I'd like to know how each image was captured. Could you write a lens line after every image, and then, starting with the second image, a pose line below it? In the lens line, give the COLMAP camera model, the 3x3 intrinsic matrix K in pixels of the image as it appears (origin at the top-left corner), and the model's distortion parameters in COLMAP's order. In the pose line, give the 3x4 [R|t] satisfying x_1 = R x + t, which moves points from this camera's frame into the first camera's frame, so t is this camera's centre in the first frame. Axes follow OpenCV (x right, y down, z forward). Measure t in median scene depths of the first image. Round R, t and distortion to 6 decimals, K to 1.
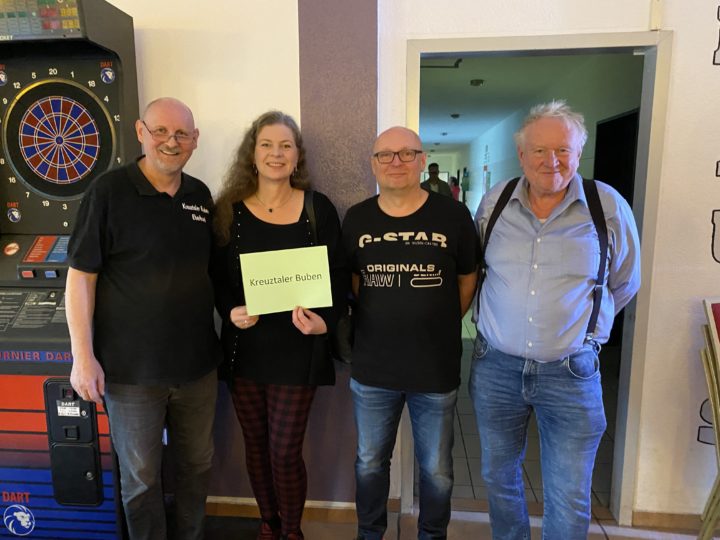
lens RADIAL K [[554.2, 0, 351.3], [0, 554.2, 277.2], [0, 0, 1]] dist [0.020521, -0.016538]
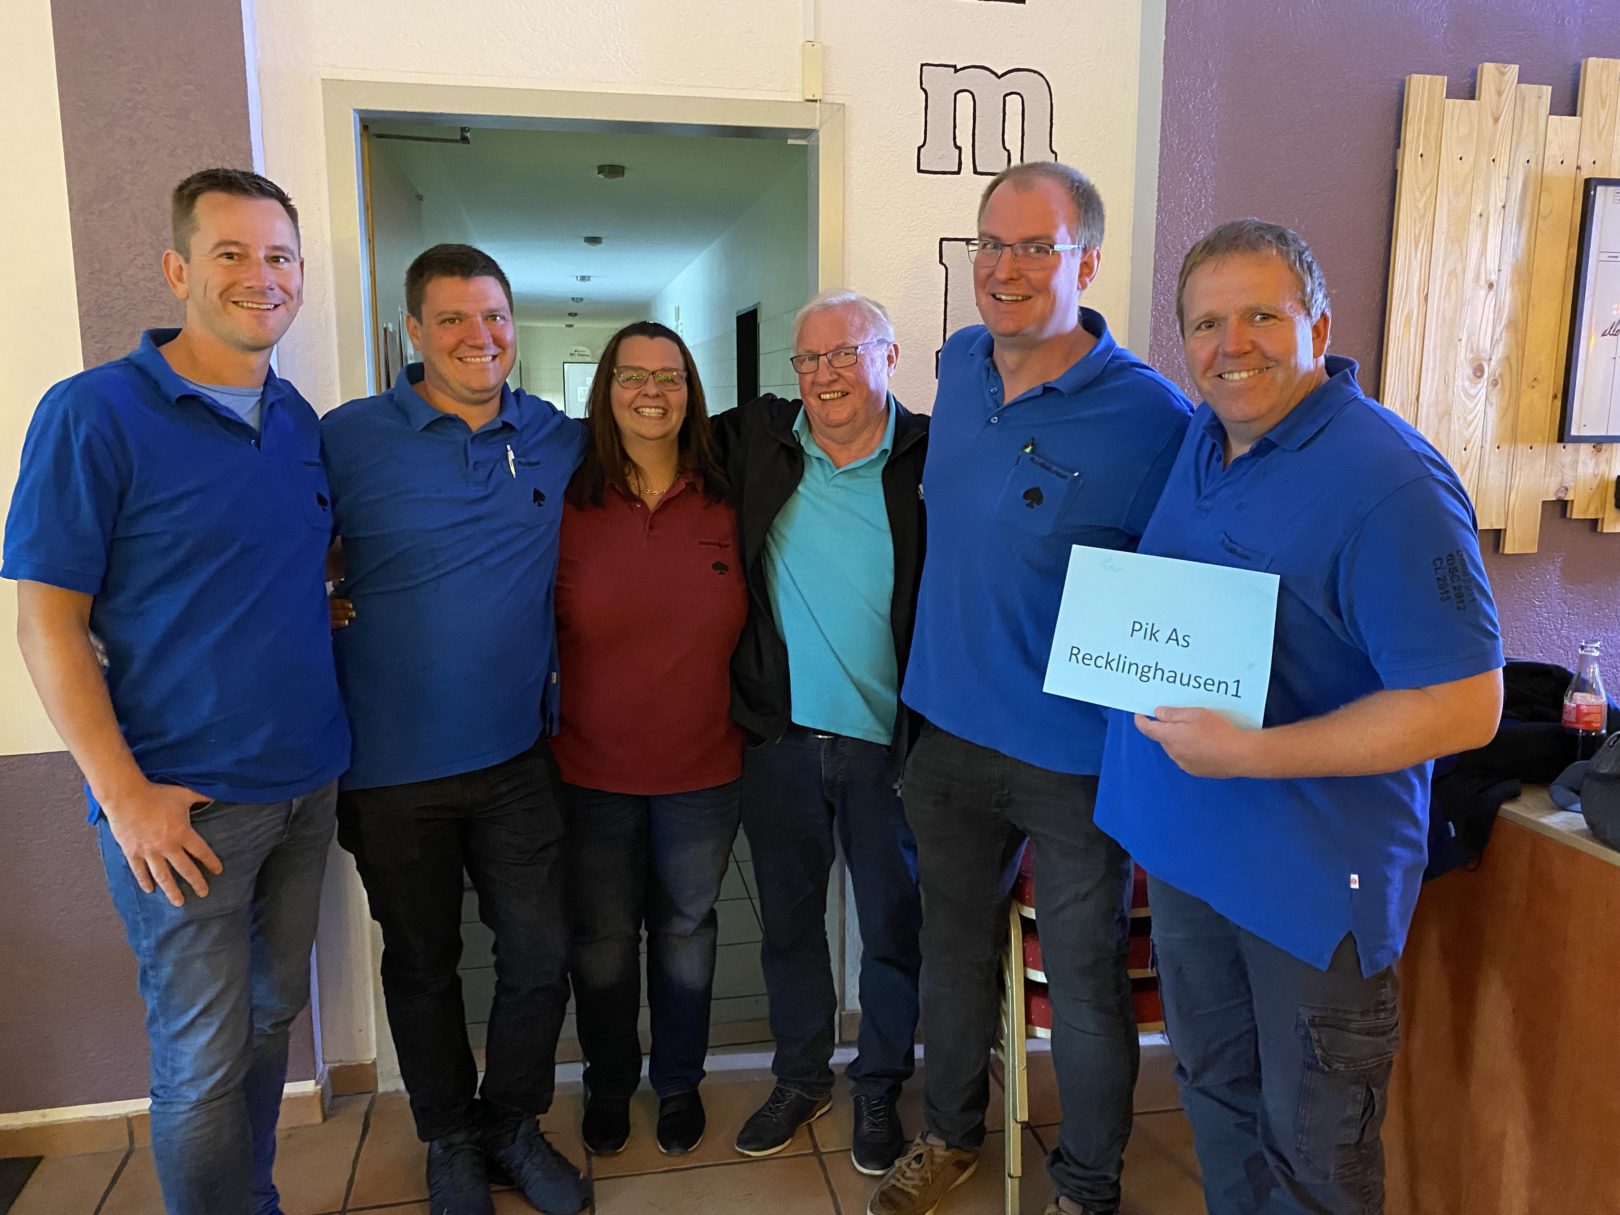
lens RADIAL K [[1246.9, 0, 817.7], [0, 1246.9, 600.9], [0, 0, 1]] dist [0.020521, -0.016538]
pose [[0.953589, -0.043403, 0.297966, 0.171551], [0.043129, 0.999041, 0.007500, 0.025342], [-0.298006, 0.005699, 0.954547, -0.138680]]
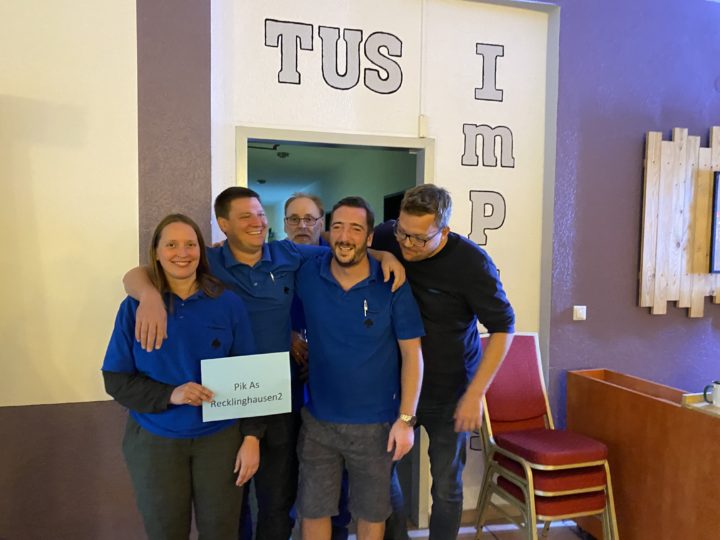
lens RADIAL K [[554.2, 0, 356.1], [0, 554.2, 273.3], [0, 0, 1]] dist [0.020521, -0.016538]
pose [[0.935791, -0.002610, 0.352546, -0.079878], [0.041675, 0.993780, -0.103265, 0.015630], [-0.350084, 0.111327, 0.930079, -0.154188]]
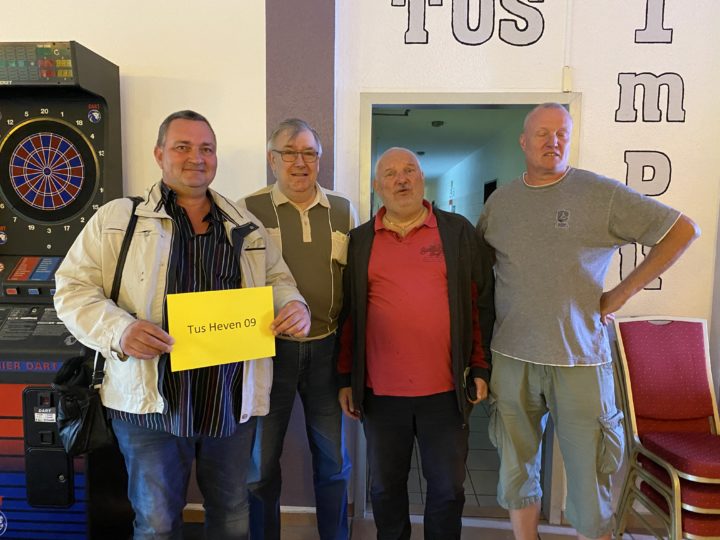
lens RADIAL K [[554.2, 0, 358.3], [0, 554.2, 269.8], [0, 0, 1]] dist [0.020521, -0.016538]
pose [[0.998222, 0.012364, 0.058305, 0.034320], [-0.008403, 0.997671, -0.067685, 0.020643], [-0.059006, 0.067075, 0.996002, -0.132814]]
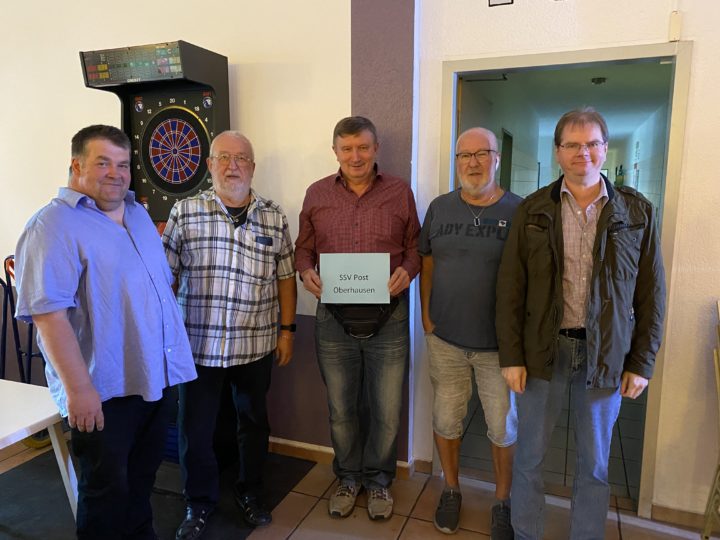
lens RADIAL K [[554.2, 0, 360.0], [0, 554.2, 269.0], [0, 0, 1]] dist [0.020521, -0.016538]
pose [[0.961539, 0.048181, -0.270409, 0.279079], [-0.050433, 0.998726, -0.001380, 0.016275], [0.269998, 0.014965, 0.962745, -0.162744]]
